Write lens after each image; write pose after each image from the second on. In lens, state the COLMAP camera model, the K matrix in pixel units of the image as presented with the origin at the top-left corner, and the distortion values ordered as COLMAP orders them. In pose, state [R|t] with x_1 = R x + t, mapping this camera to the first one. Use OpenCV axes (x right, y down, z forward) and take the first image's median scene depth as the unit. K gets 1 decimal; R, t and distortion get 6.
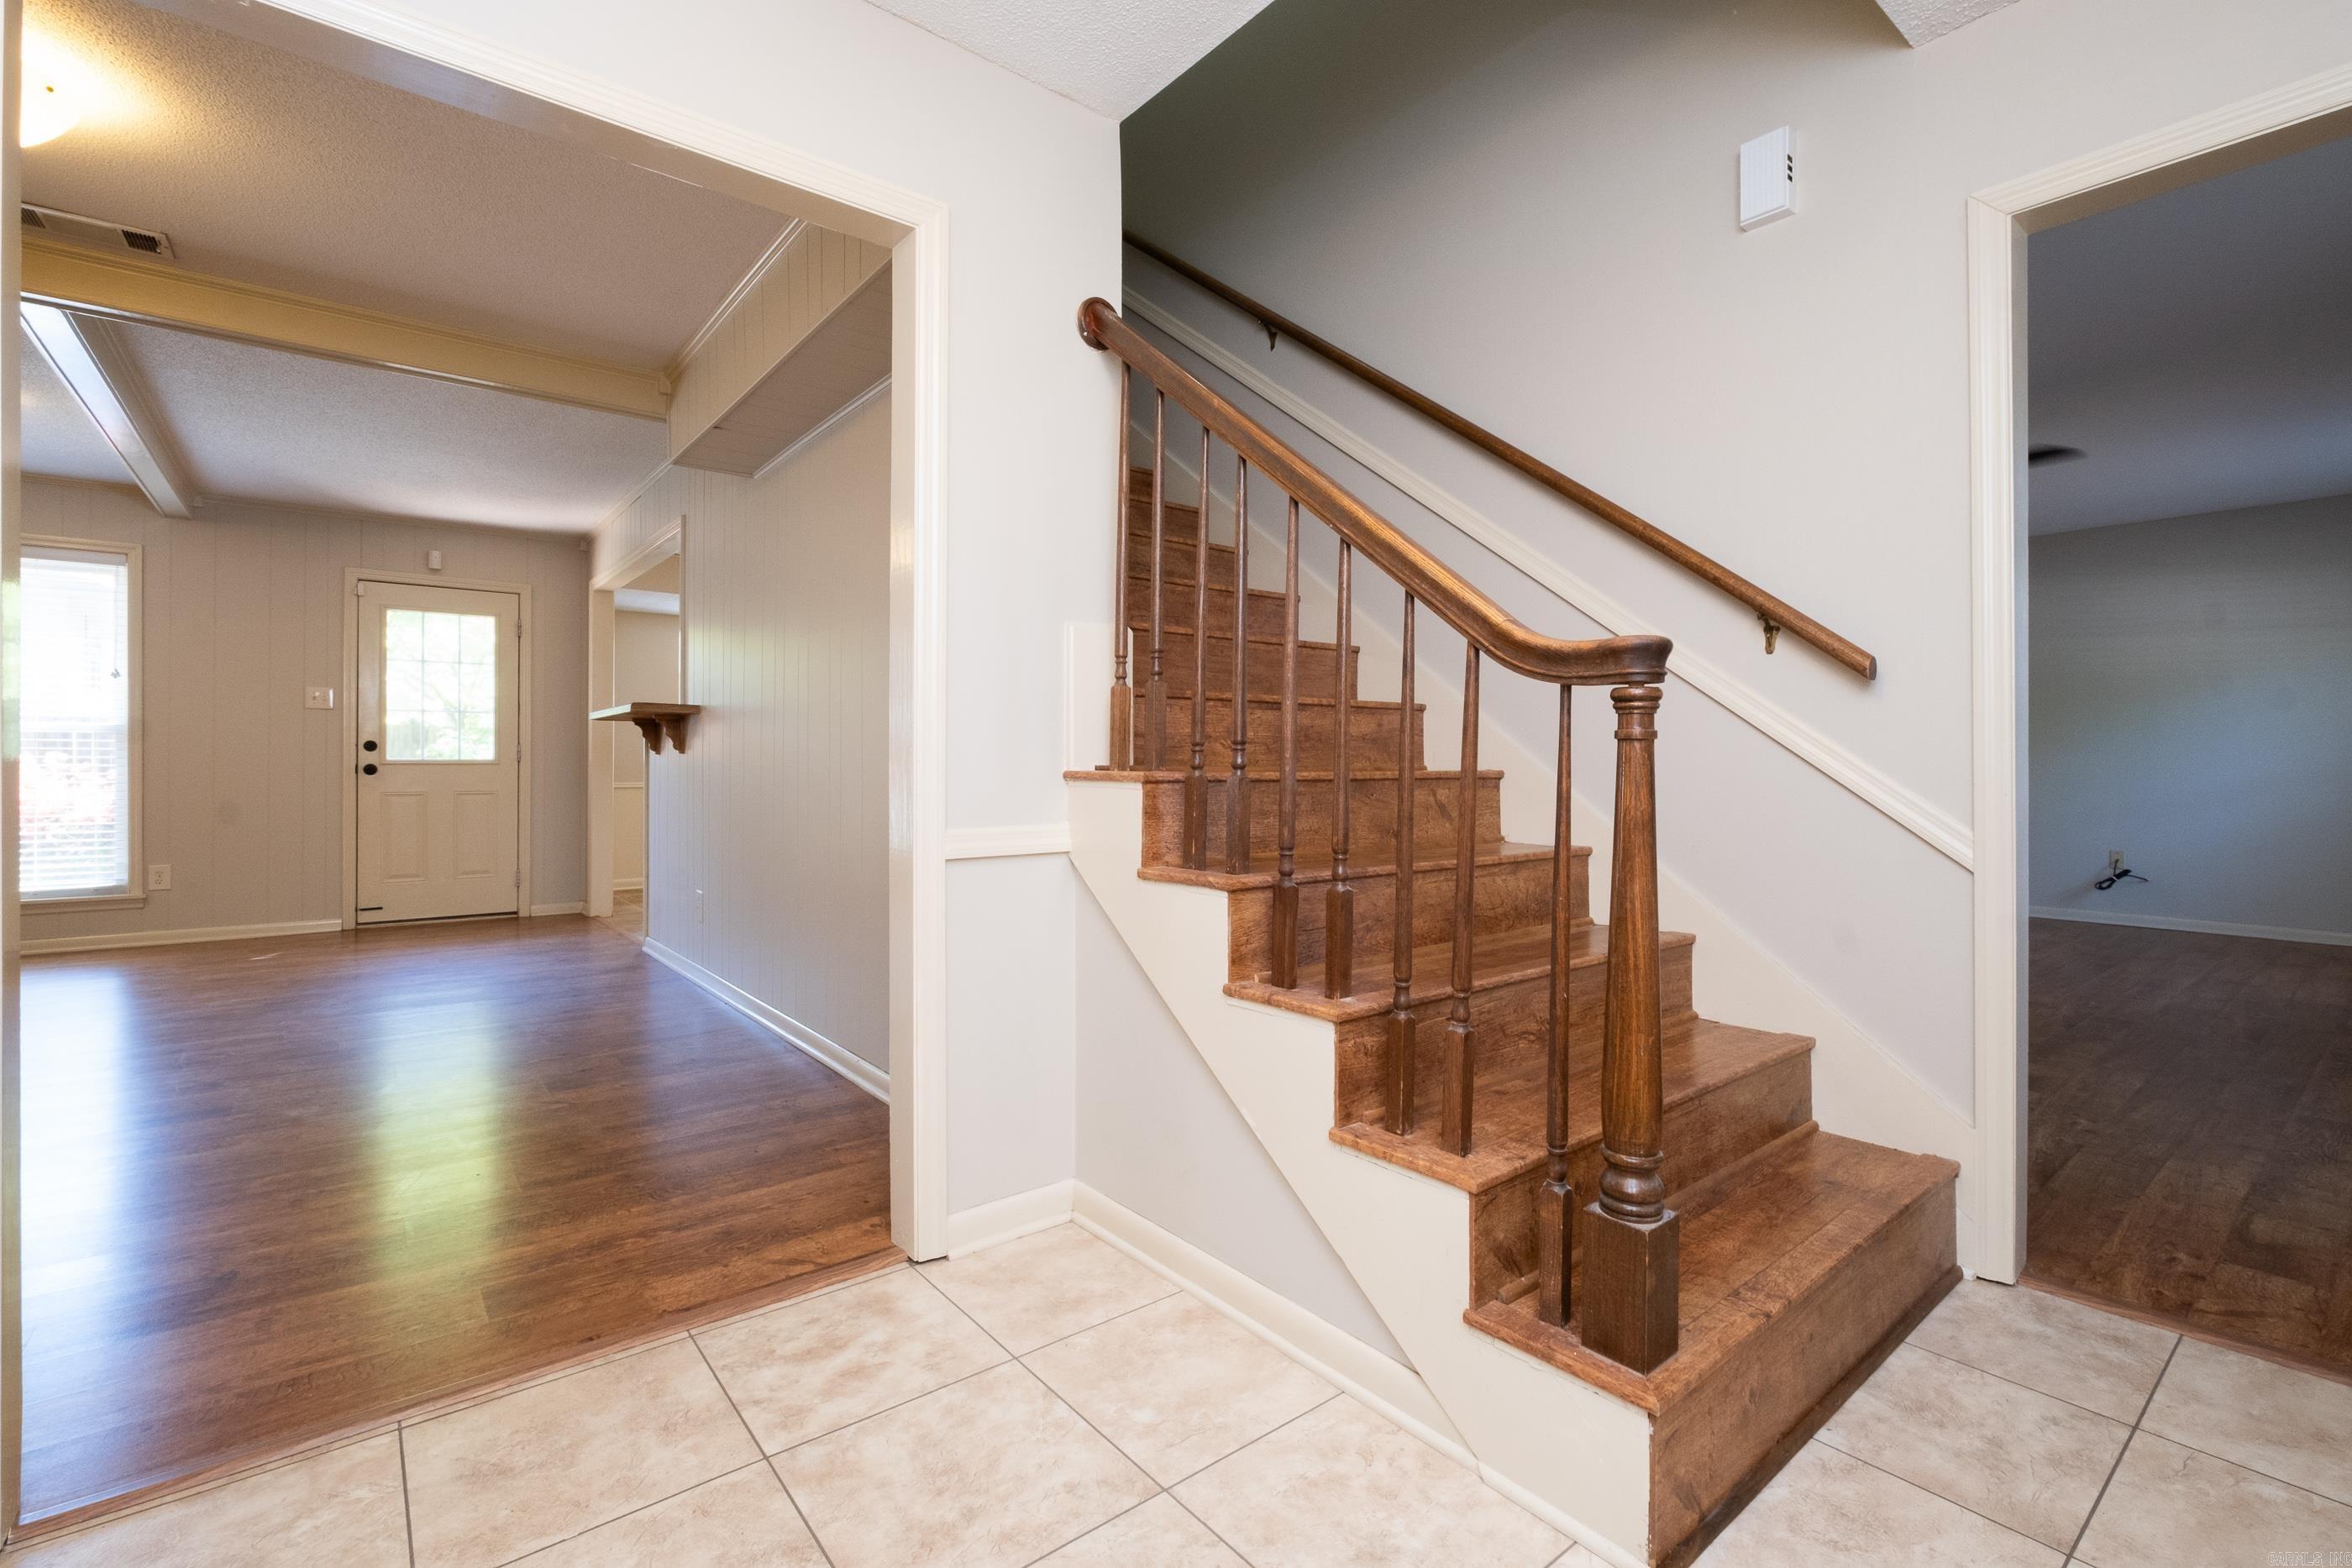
lens RADIAL K [[1042.0, 0, 1170.2], [0, 1042.0, 759.6], [0, 0, 1]] dist [-0.005875, 0.000068]
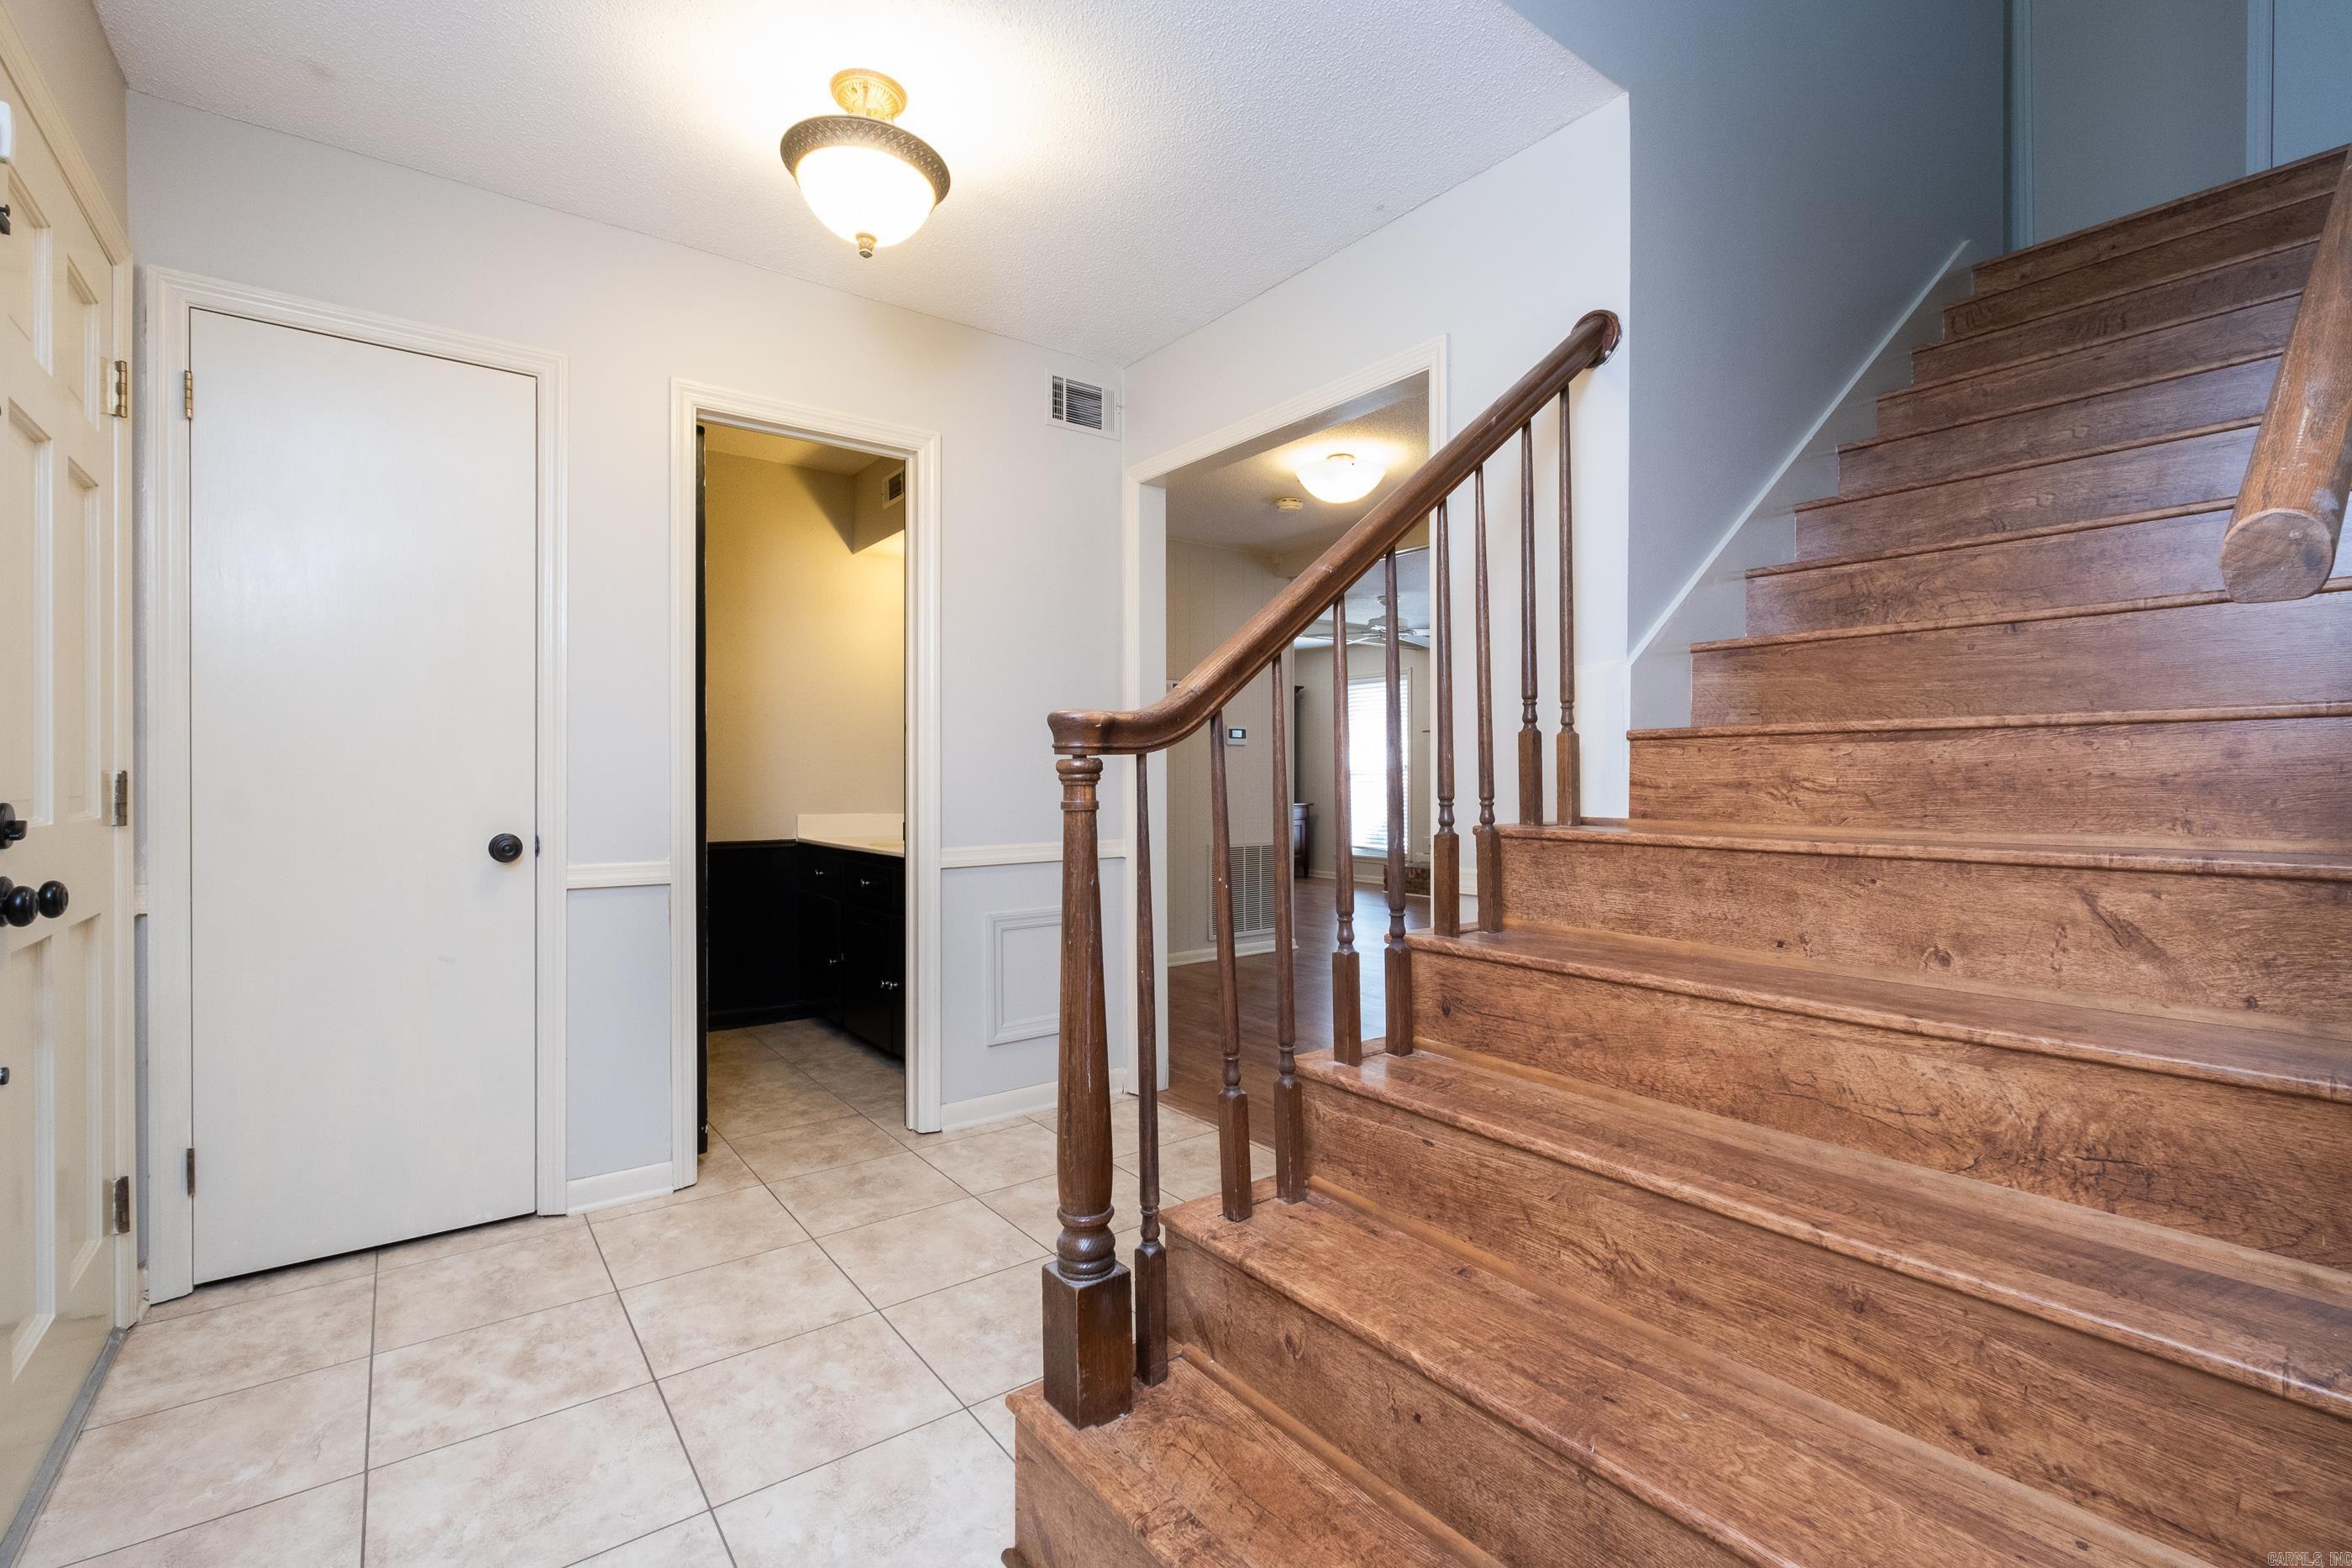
lens RADIAL K [[1042.0, 0, 1180.8], [0, 1042.0, 767.4], [0, 0, 1]] dist [-0.005875, 0.000068]
pose [[-0.033465, 0.001436, -0.999439, 0.335137], [0.007908, 0.999968, 0.001172, -0.014168], [0.999409, -0.007864, -0.033475, 0.257975]]
